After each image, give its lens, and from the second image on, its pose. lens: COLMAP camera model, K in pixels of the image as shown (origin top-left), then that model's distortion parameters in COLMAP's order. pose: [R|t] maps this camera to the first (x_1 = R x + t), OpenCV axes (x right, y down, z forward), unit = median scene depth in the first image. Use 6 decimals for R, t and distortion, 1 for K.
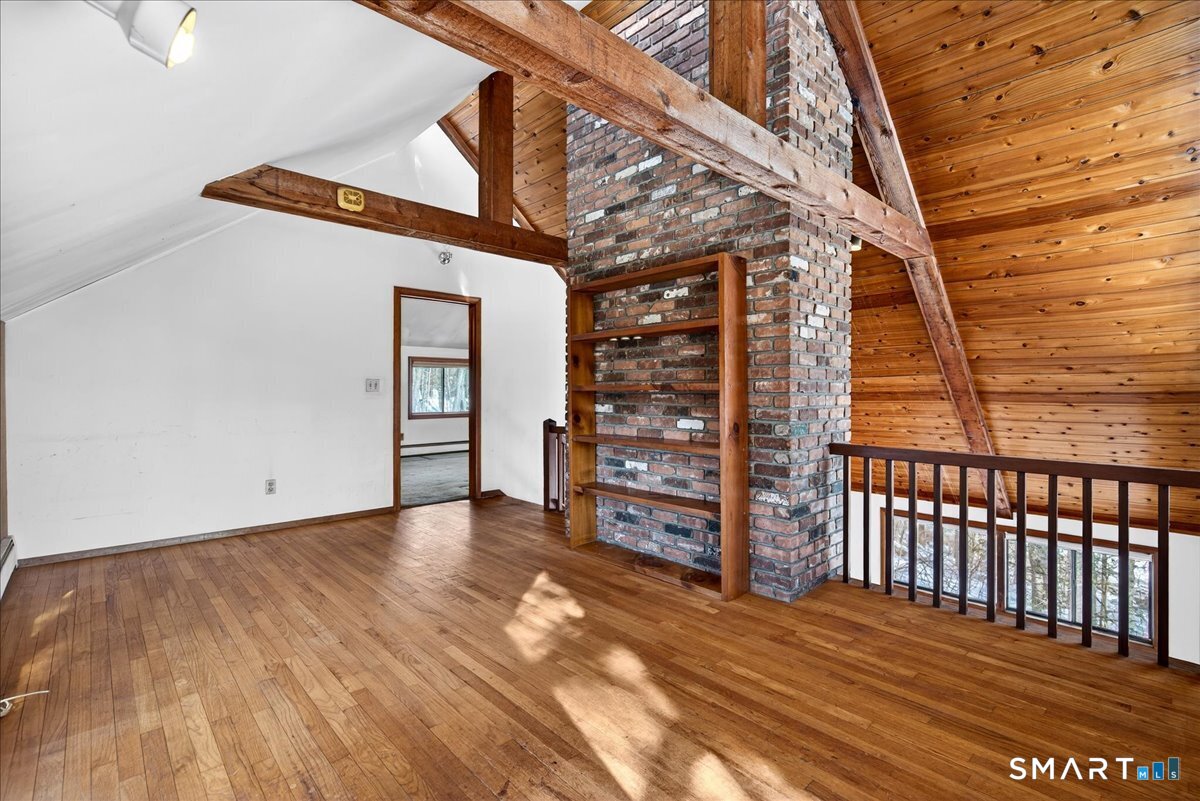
lens RADIAL K [[542.5, 0, 607.7], [0, 542.5, 394.8], [0, 0, 1]] dist [0.003169, 0.000128]
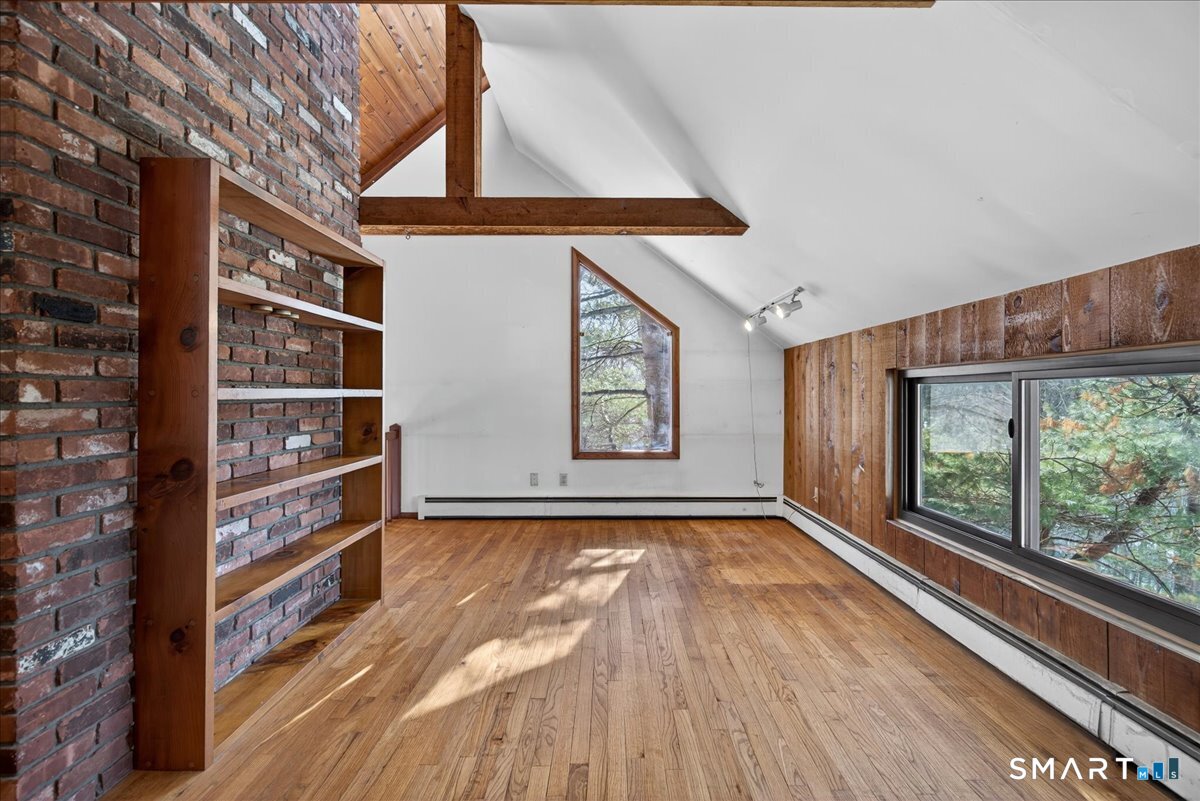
lens RADIAL K [[542.5, 0, 605.4], [0, 542.5, 395.4], [0, 0, 1]] dist [0.003169, 0.000128]
pose [[-0.715217, -0.003640, 0.698893, -0.681393], [0.000404, 0.999984, 0.005621, -0.014788], [-0.698902, 0.004303, -0.715205, 1.232150]]
